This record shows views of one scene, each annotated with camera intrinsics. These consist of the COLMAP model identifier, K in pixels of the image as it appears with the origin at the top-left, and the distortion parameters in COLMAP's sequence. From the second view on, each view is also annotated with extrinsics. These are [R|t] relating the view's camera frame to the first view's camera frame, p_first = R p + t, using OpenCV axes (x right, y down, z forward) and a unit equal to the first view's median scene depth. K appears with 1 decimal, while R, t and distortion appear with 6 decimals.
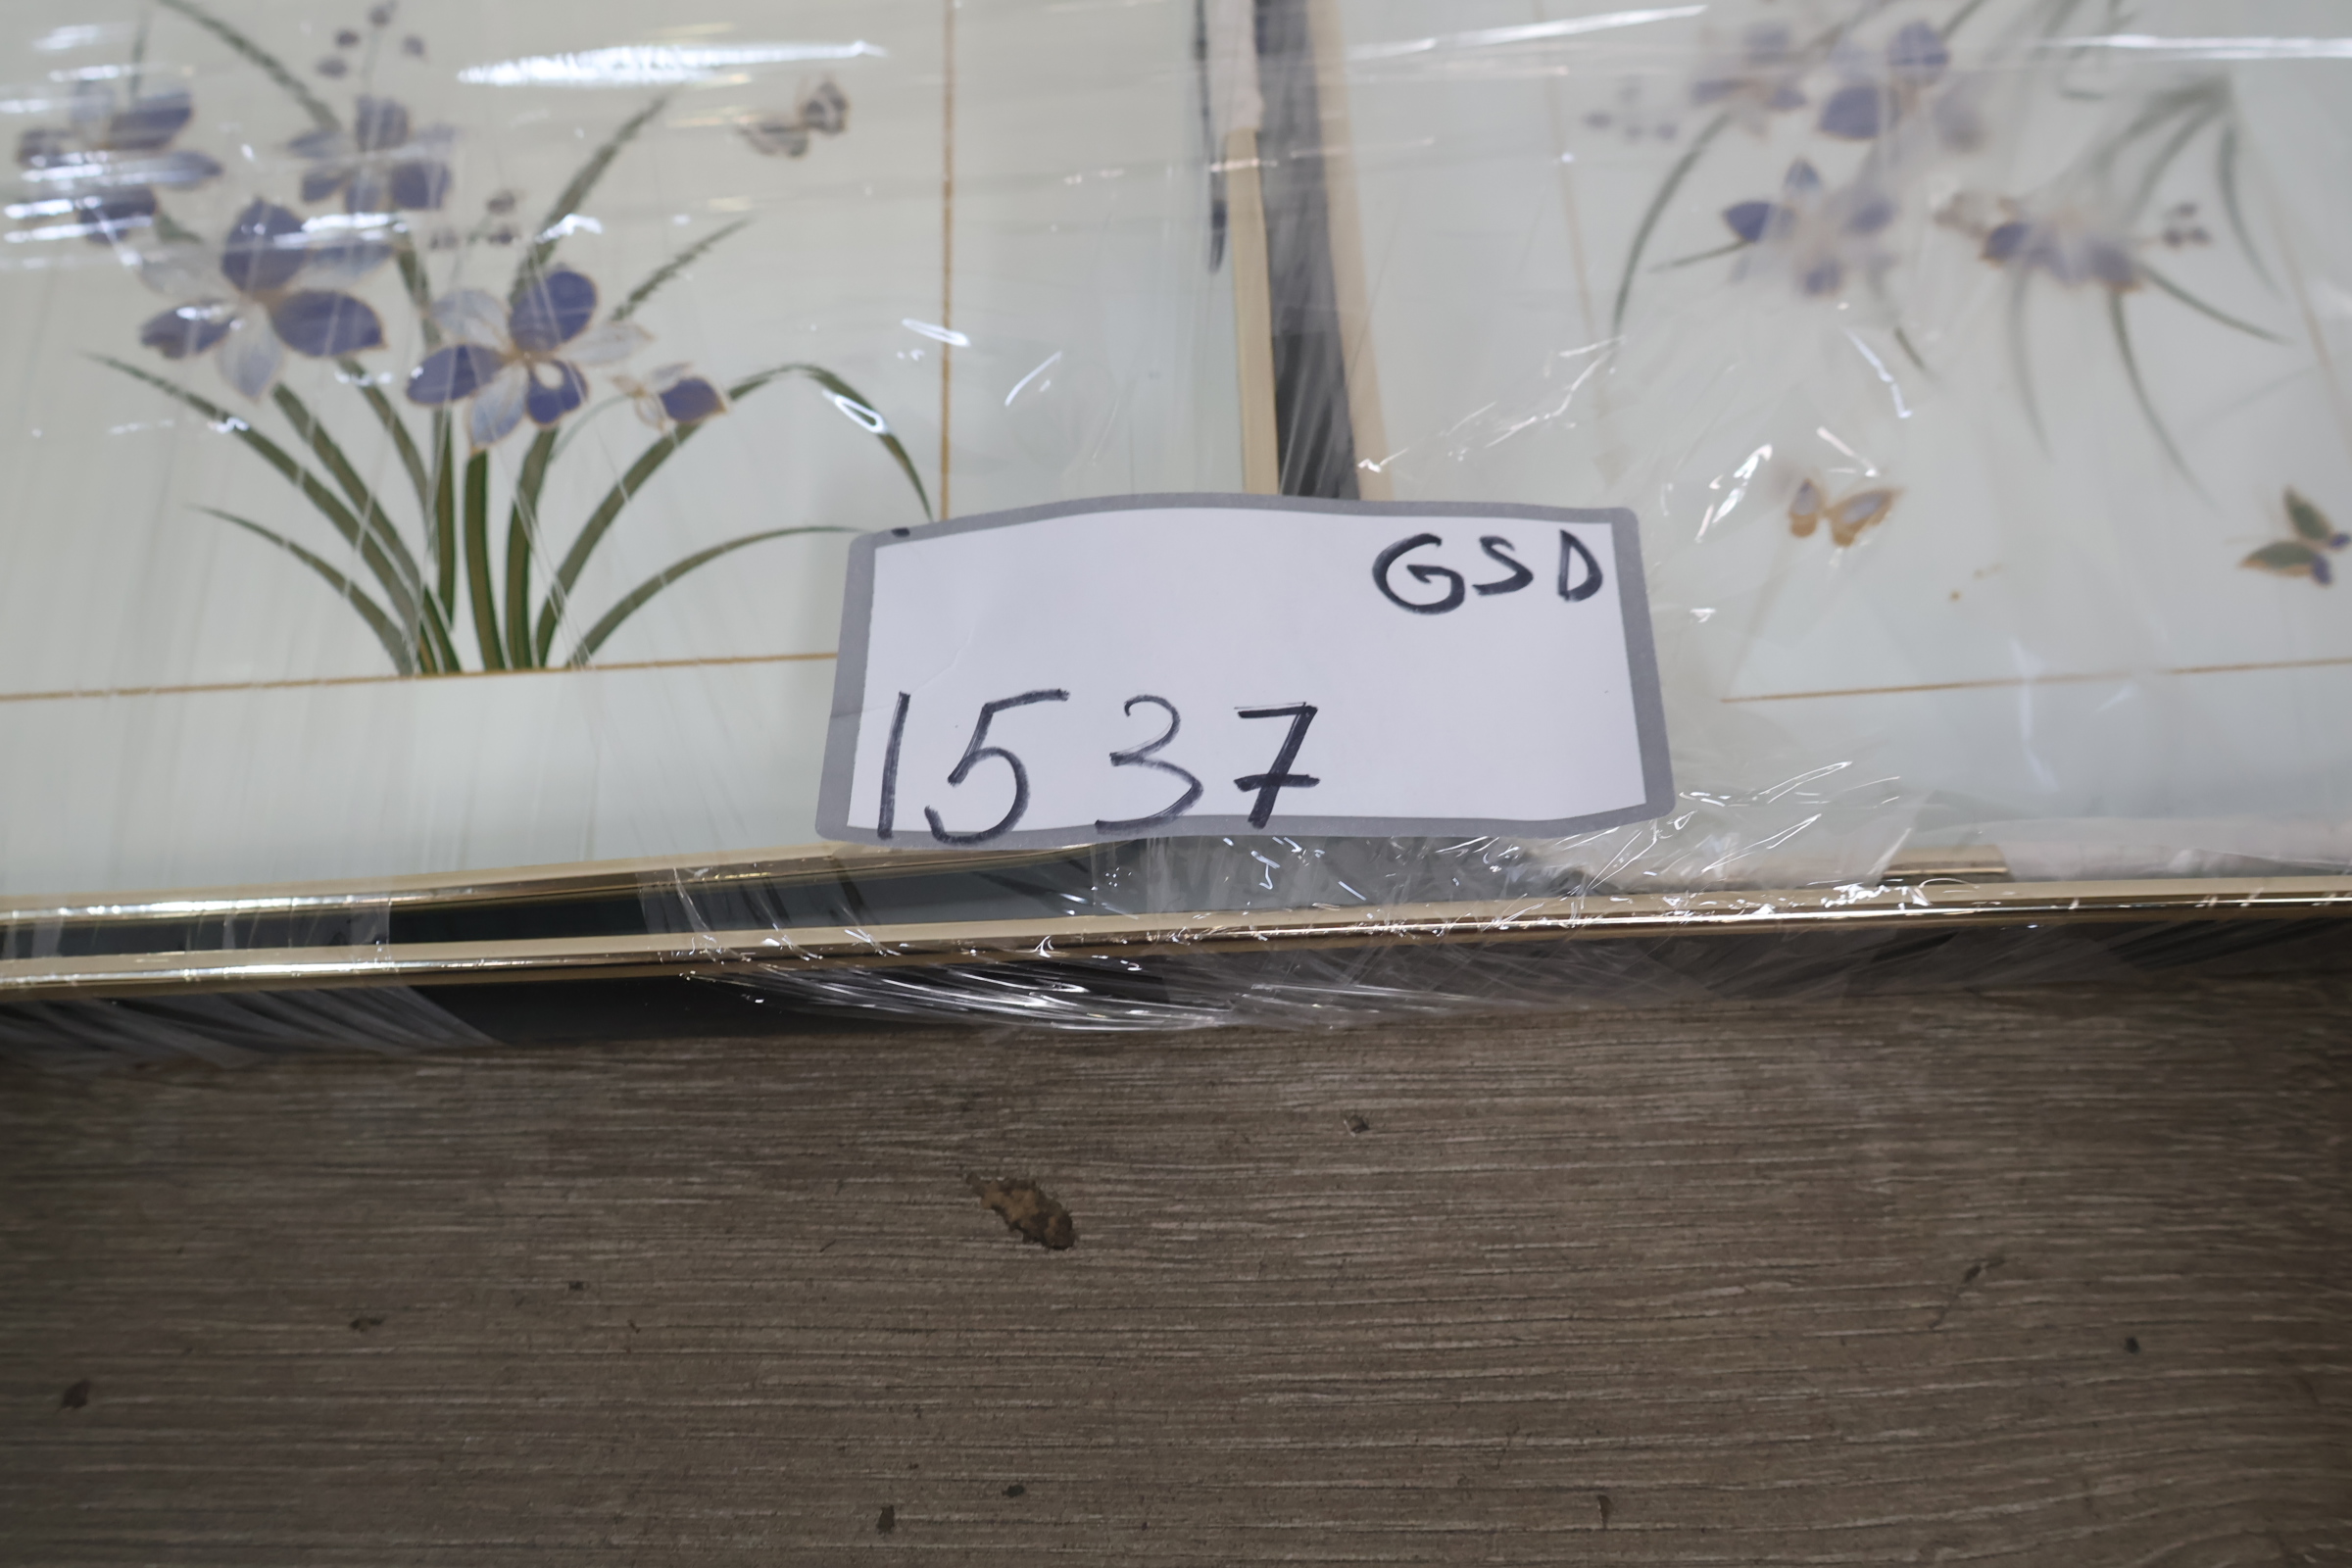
lens RADIAL K [[2501.5, 0, 1156.5], [0, 2501.5, 739.9], [0, 0, 1]] dist [-0.000086, 0.000000]
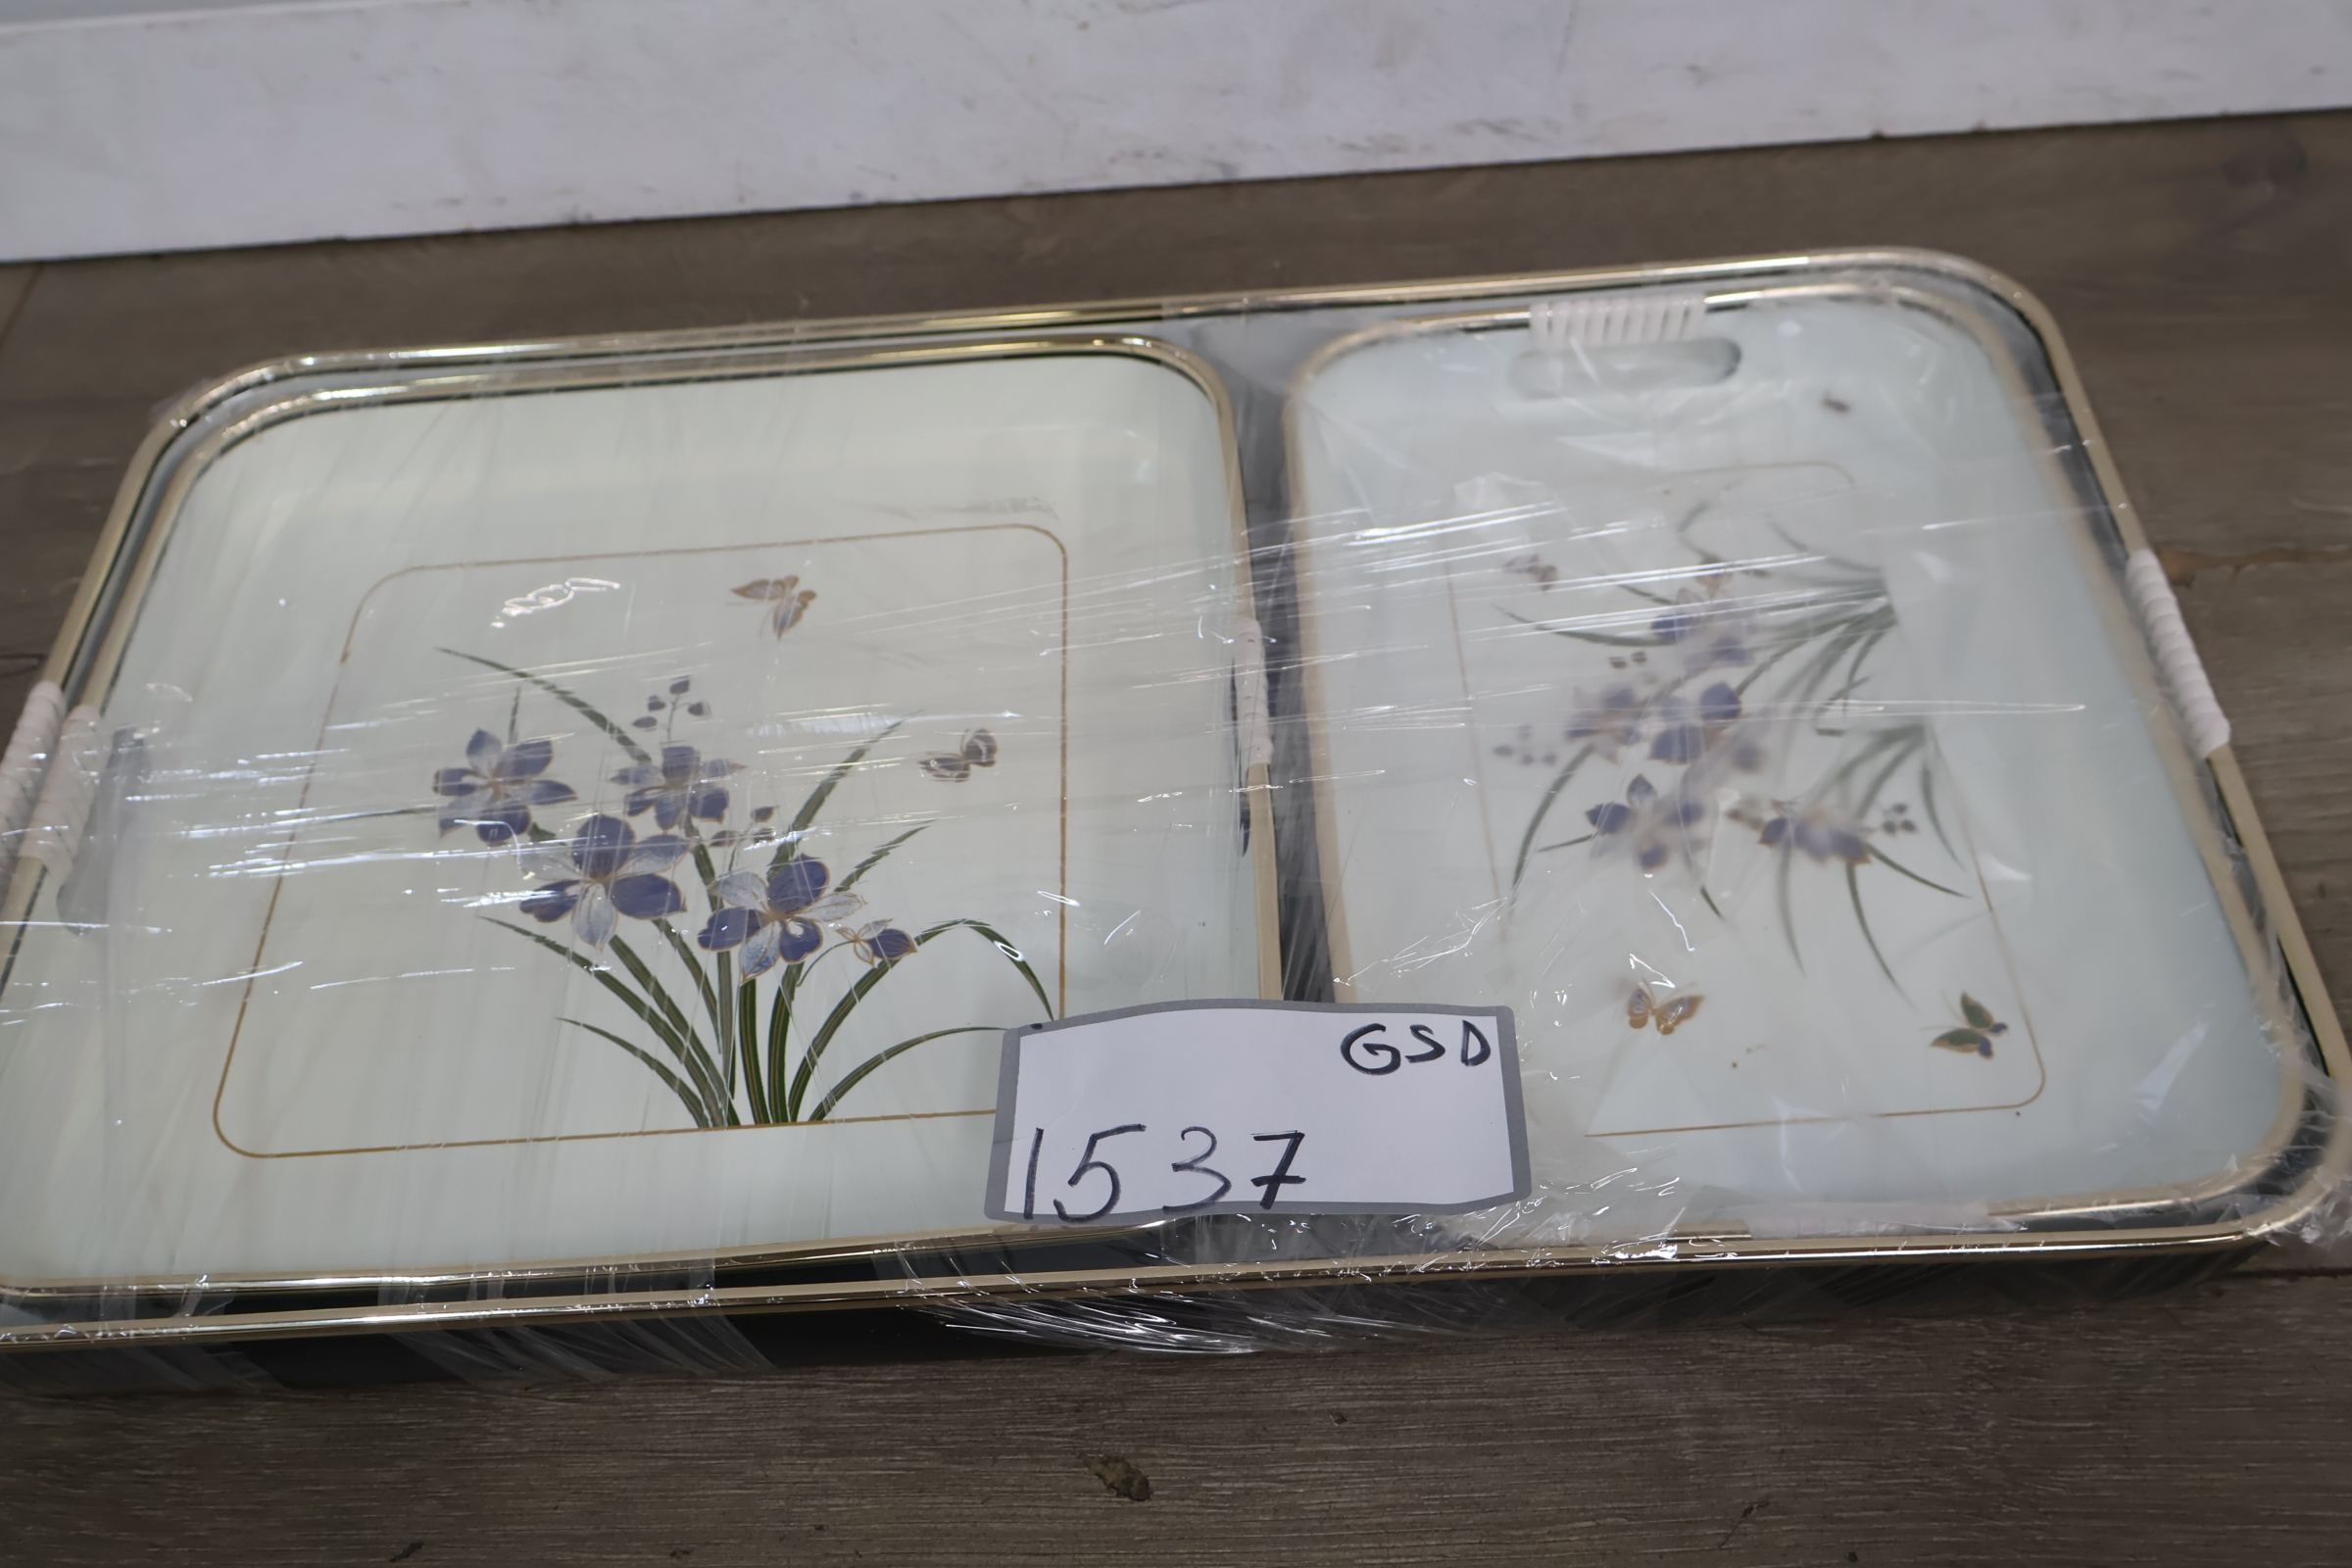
lens RADIAL K [[2501.5, 0, 1155.2], [0, 2501.5, 765.6], [0, 0, 1]] dist [-0.000086, 0.000000]
pose [[0.999388, -0.010690, -0.033306, 0.023883], [0.003447, 0.977620, -0.210349, 0.085008], [0.034809, 0.210105, 0.977059, -0.541970]]
